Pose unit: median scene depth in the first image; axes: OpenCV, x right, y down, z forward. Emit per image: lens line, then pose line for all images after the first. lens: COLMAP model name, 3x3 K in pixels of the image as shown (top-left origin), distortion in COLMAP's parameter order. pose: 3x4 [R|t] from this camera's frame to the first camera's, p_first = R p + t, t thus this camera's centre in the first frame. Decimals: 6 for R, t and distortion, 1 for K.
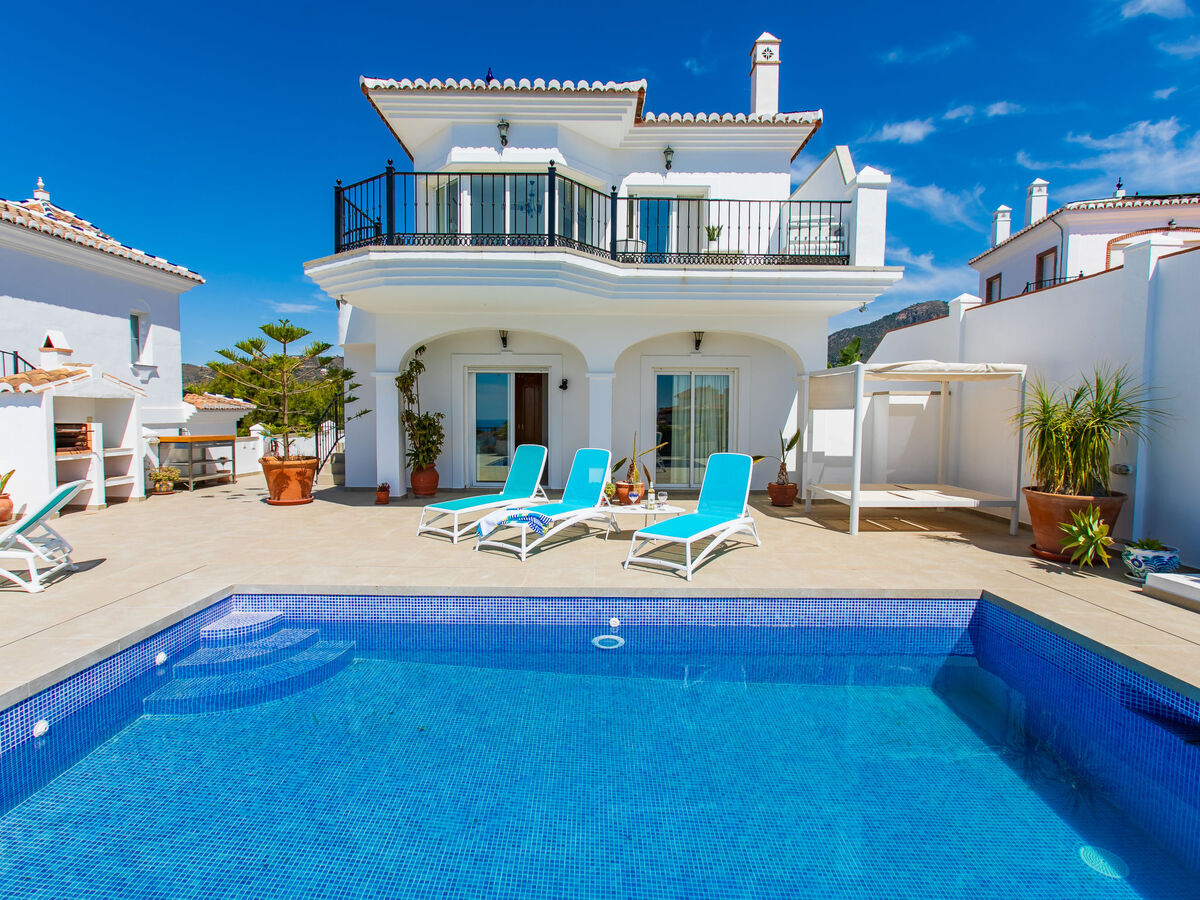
lens RADIAL K [[598.2, 0, 590.8], [0, 598.2, 447.4], [0, 0, 1]] dist [-0.016323, 0.011166]
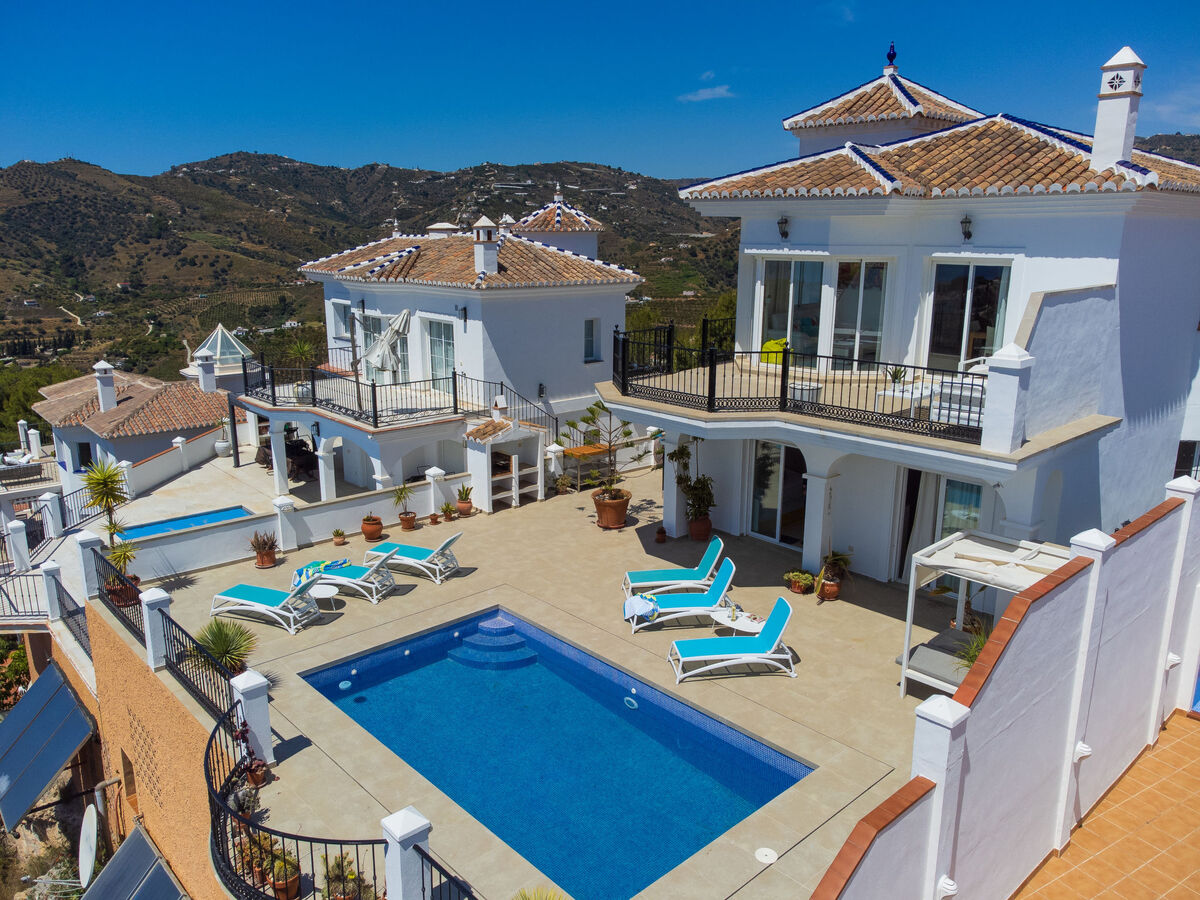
lens RADIAL K [[868.7, 0, 597.8], [0, 868.7, 457.2], [0, 0, 1]] dist [0.078420, -0.067481]
pose [[0.684193, 0.173790, -0.708292, 0.841663], [-0.043526, 0.979192, 0.198215, -0.442164], [0.728001, -0.104788, 0.677520, -0.359630]]
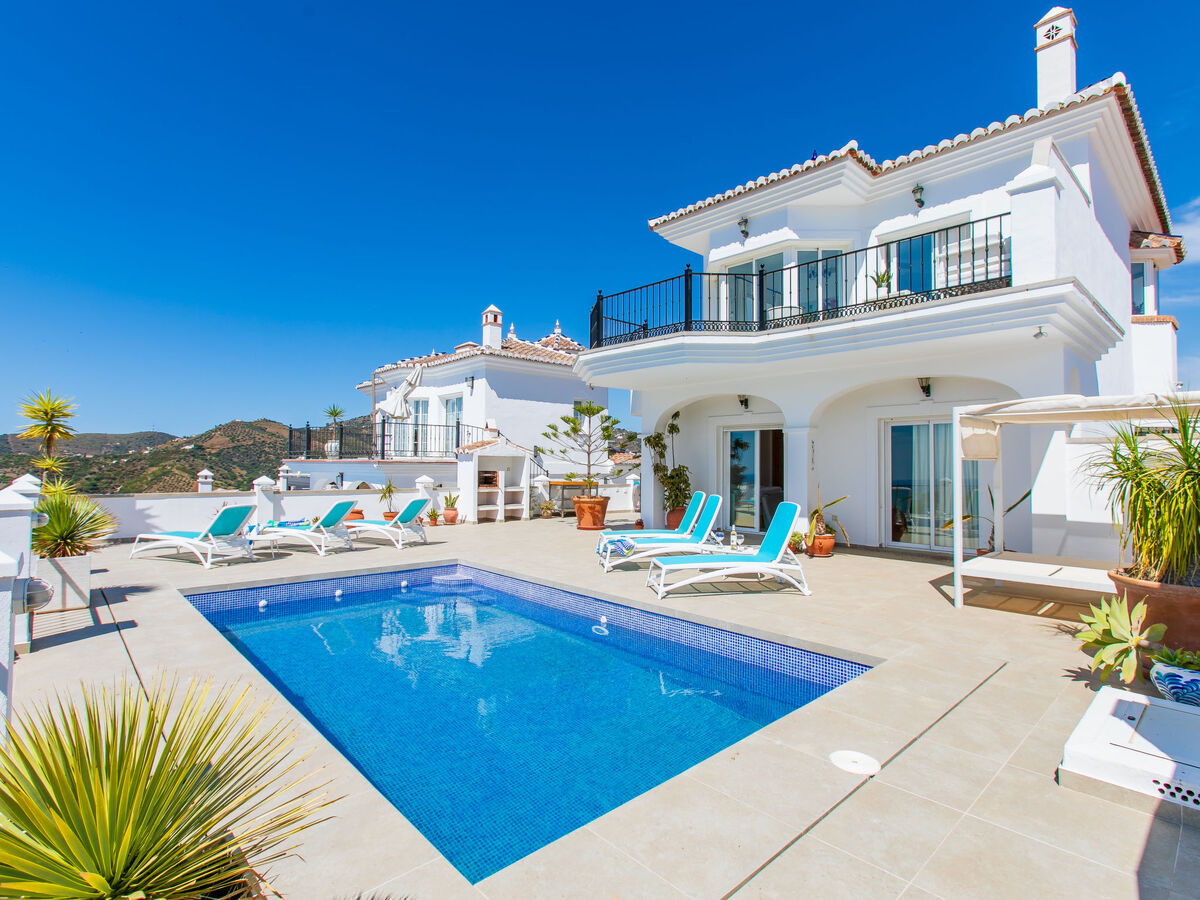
lens RADIAL K [[598.2, 0, 590.8], [0, 598.2, 447.4], [0, 0, 1]] dist [-0.016323, 0.011166]
pose [[0.676545, -0.022200, -0.736066, 0.525142], [-0.049296, 0.995938, -0.075347, 0.006753], [0.734749, 0.087261, 0.672703, 0.026366]]
